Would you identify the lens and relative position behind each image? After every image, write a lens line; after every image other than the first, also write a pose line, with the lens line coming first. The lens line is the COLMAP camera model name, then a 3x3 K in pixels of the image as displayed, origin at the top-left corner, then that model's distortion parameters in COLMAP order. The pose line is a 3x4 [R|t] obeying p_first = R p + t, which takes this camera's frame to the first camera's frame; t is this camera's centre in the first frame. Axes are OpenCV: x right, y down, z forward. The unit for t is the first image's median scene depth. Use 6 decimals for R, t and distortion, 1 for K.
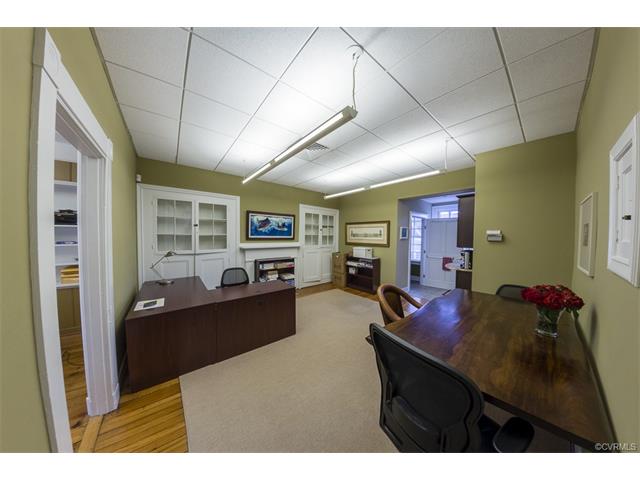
lens RADIAL K [[189.0, 0, 318.7], [0, 189.0, 241.1], [0, 0, 1]] dist [-0.008637, -0.000047]
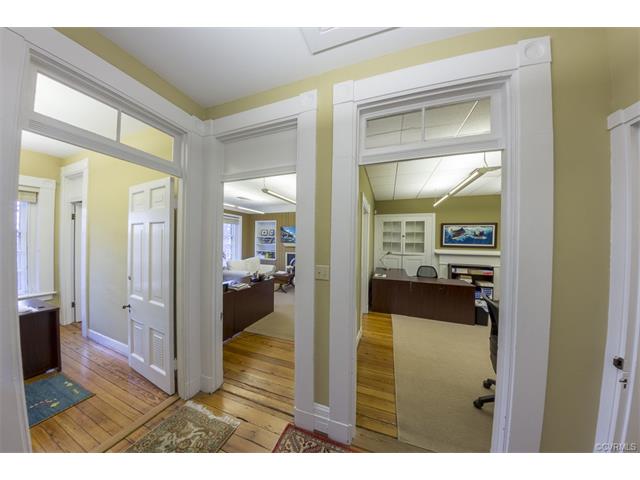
lens RADIAL K [[189.0, 0, 318.7], [0, 189.0, 241.1], [0, 0, 1]] dist [-0.008637, -0.000047]
pose [[0.525470, -0.000034, -0.850812, 0.253005], [-0.038479, 0.998976, -0.023805, 0.016601], [0.849942, 0.045247, 0.524931, -0.338166]]
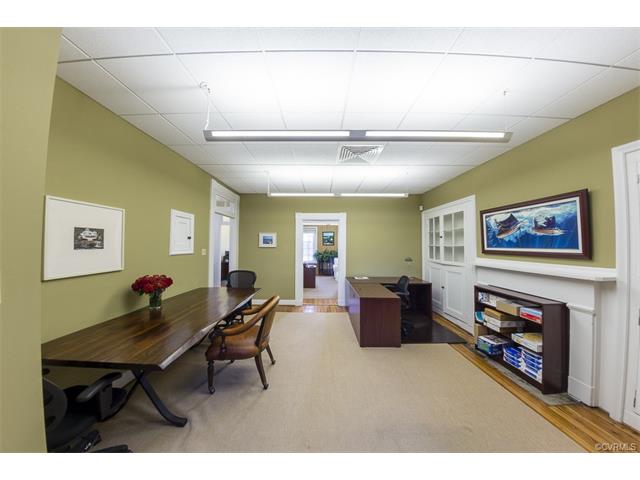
lens RADIAL K [[189.0, 0, 318.7], [0, 189.0, 241.1], [0, 0, 1]] dist [-0.008637, -0.000047]
pose [[-0.620162, -0.029857, -0.783906, 0.538272], [-0.039690, 0.999190, -0.006658, -0.022980], [0.783469, 0.026984, -0.620844, 0.976070]]
